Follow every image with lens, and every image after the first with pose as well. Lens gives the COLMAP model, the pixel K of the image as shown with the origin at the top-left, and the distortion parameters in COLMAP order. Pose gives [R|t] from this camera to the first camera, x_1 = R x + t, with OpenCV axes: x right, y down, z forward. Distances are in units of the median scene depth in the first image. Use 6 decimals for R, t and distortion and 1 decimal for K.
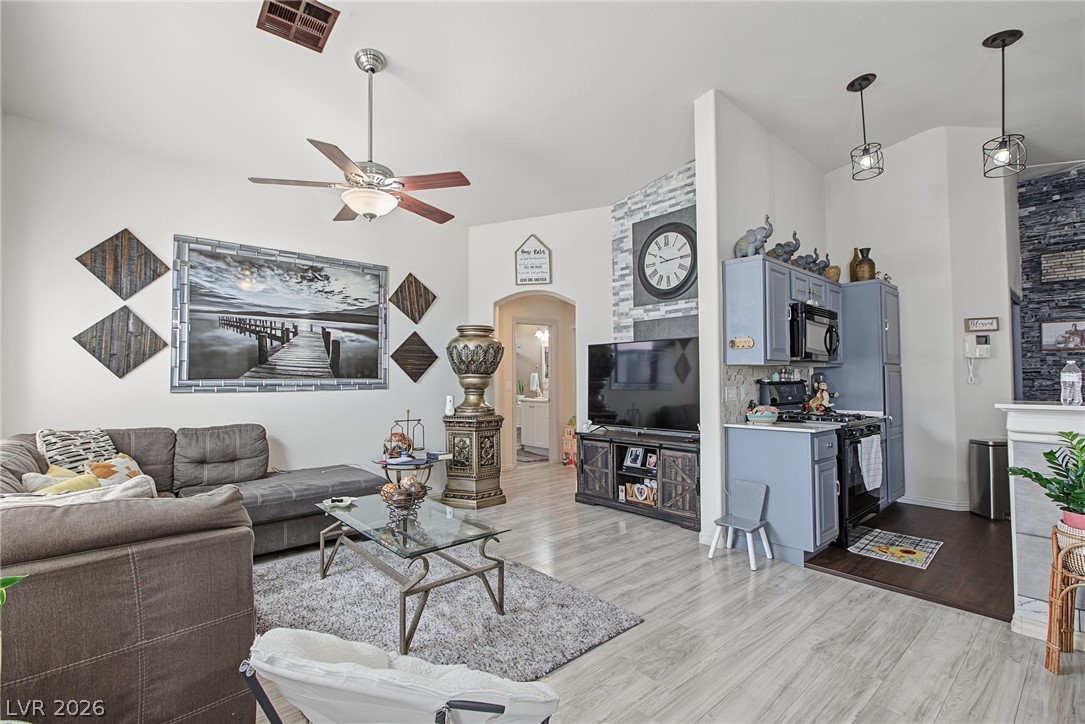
lens RADIAL K [[493.5, 0, 539.0], [0, 493.5, 363.8], [0, 0, 1]] dist [-0.013506, 0.004104]
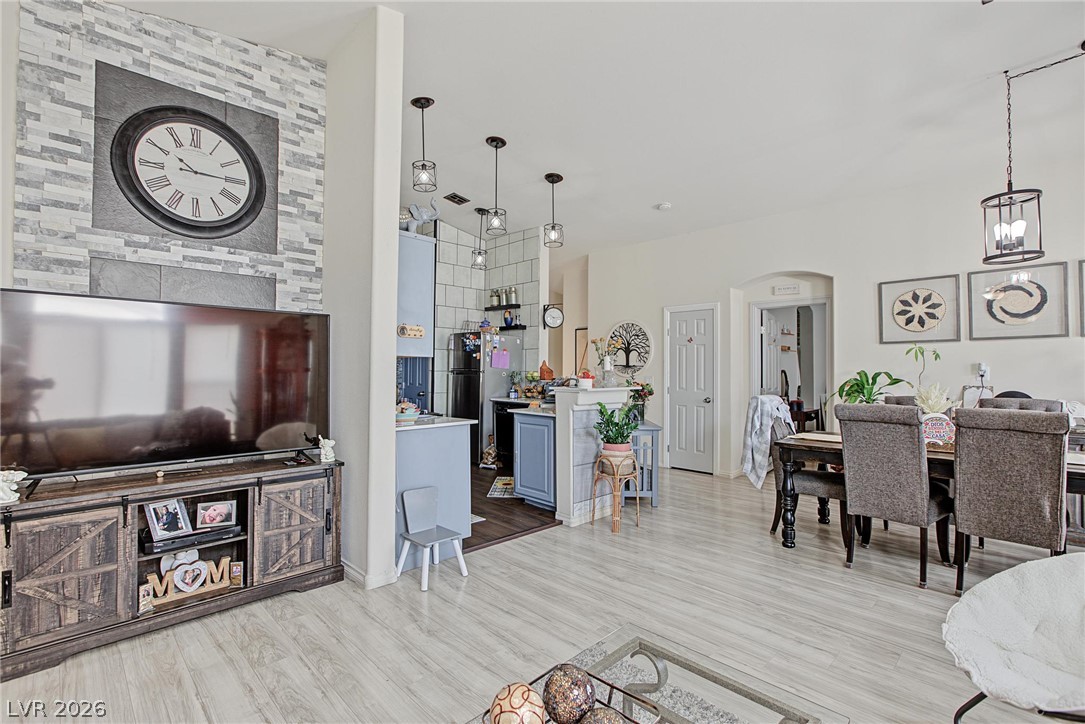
lens RADIAL K [[493.5, 0, 538.0], [0, 493.5, 364.5], [0, 0, 1]] dist [-0.013506, 0.004104]
pose [[-0.054797, 0.018658, 0.998323, -0.373648], [-0.032032, 0.999278, -0.020434, 0.021836], [-0.997984, -0.033098, -0.054159, 0.663966]]
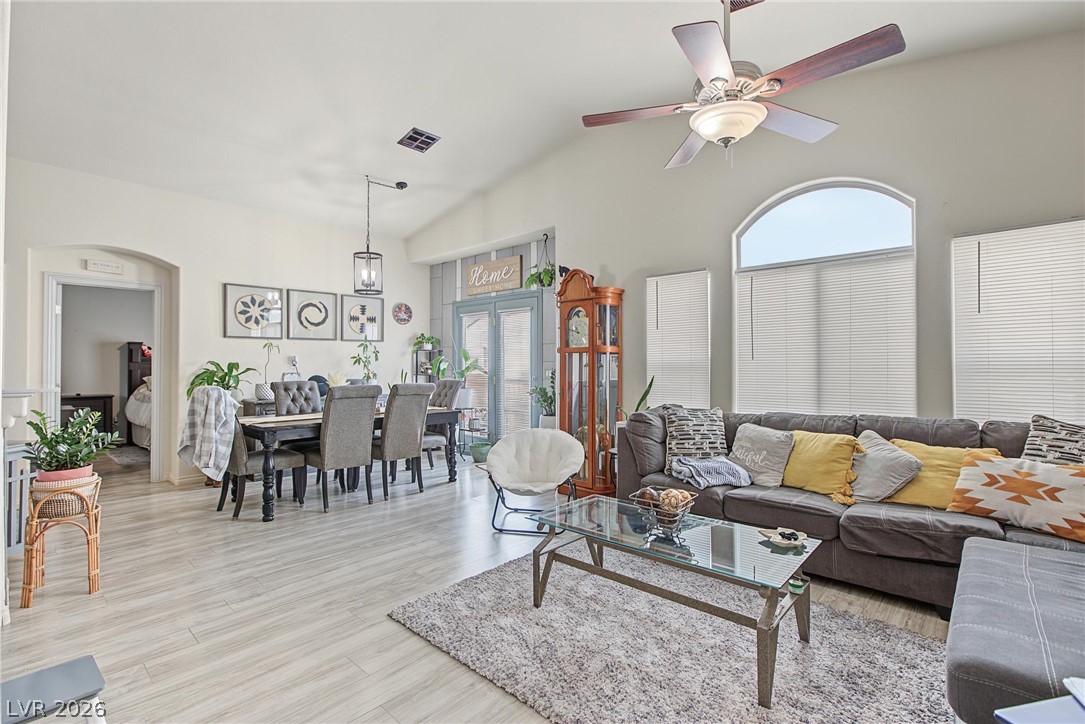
lens RADIAL K [[493.5, 0, 545.1], [0, 493.5, 362.4], [0, 0, 1]] dist [-0.013506, 0.004104]
pose [[-0.993434, 0.004123, -0.114334, 0.009279], [0.007730, 0.999486, -0.031124, 0.035613], [0.114147, -0.031804, -0.992955, 1.141729]]
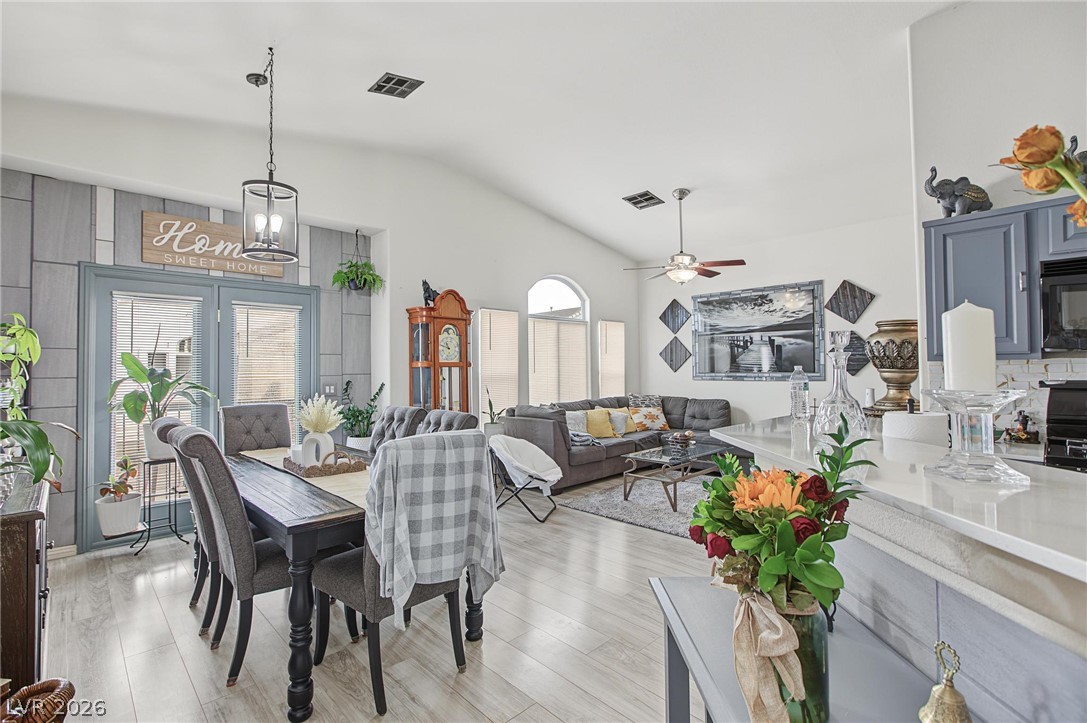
lens RADIAL K [[494.4, 0, 539.6], [0, 494.4, 360.5], [0, 0, 1]] dist [-0.013506, 0.004104]
pose [[0.045739, -0.014780, -0.998844, 0.951138], [0.035875, 0.999270, -0.013143, -0.009650], [0.998309, -0.035233, 0.046236, 0.268779]]
